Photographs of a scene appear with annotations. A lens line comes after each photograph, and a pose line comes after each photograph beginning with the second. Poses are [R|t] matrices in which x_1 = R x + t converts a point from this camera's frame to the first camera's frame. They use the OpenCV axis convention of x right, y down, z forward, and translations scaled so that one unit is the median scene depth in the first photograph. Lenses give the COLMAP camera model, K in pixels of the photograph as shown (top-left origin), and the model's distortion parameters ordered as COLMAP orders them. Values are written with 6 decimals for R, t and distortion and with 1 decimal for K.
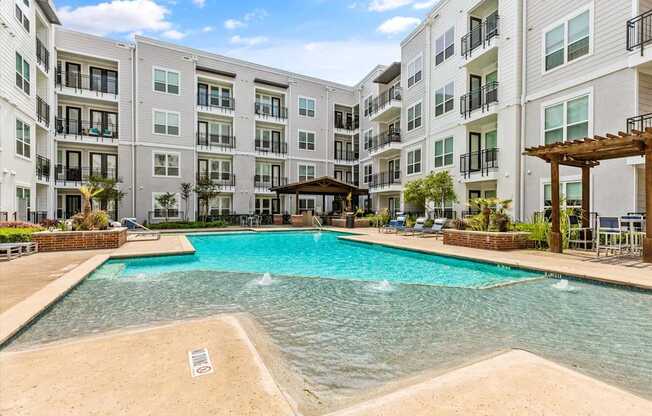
lens RADIAL K [[300.9, 0, 326.0], [0, 300.9, 208.0], [0, 0, 1]] dist [0.014268, -0.000347]
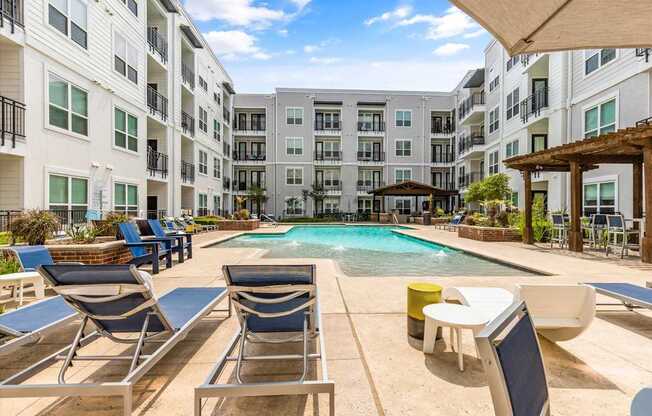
lens RADIAL K [[300.9, 0, 326.0], [0, 300.9, 208.0], [0, 0, 1]] dist [0.014268, -0.000347]
pose [[0.897476, 0.000152, -0.441063, 0.213257], [0.000560, 0.999999, 0.001484, -0.000650], [0.441063, -0.001579, 0.897475, -0.176129]]
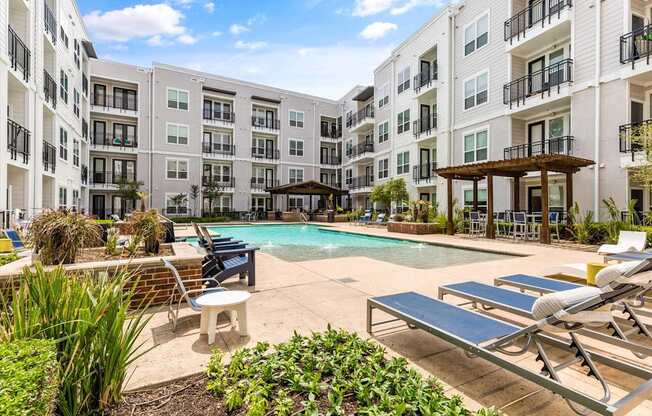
lens RADIAL K [[309.3, 0, 324.7], [0, 309.3, 202.8], [0, 0, 1]] dist [0.016644, -0.000127]
pose [[0.999744, 0.002332, 0.022494, 0.023225], [-0.002117, 0.999952, -0.009564, -0.001947], [-0.022515, 0.009514, 0.999701, -0.231590]]
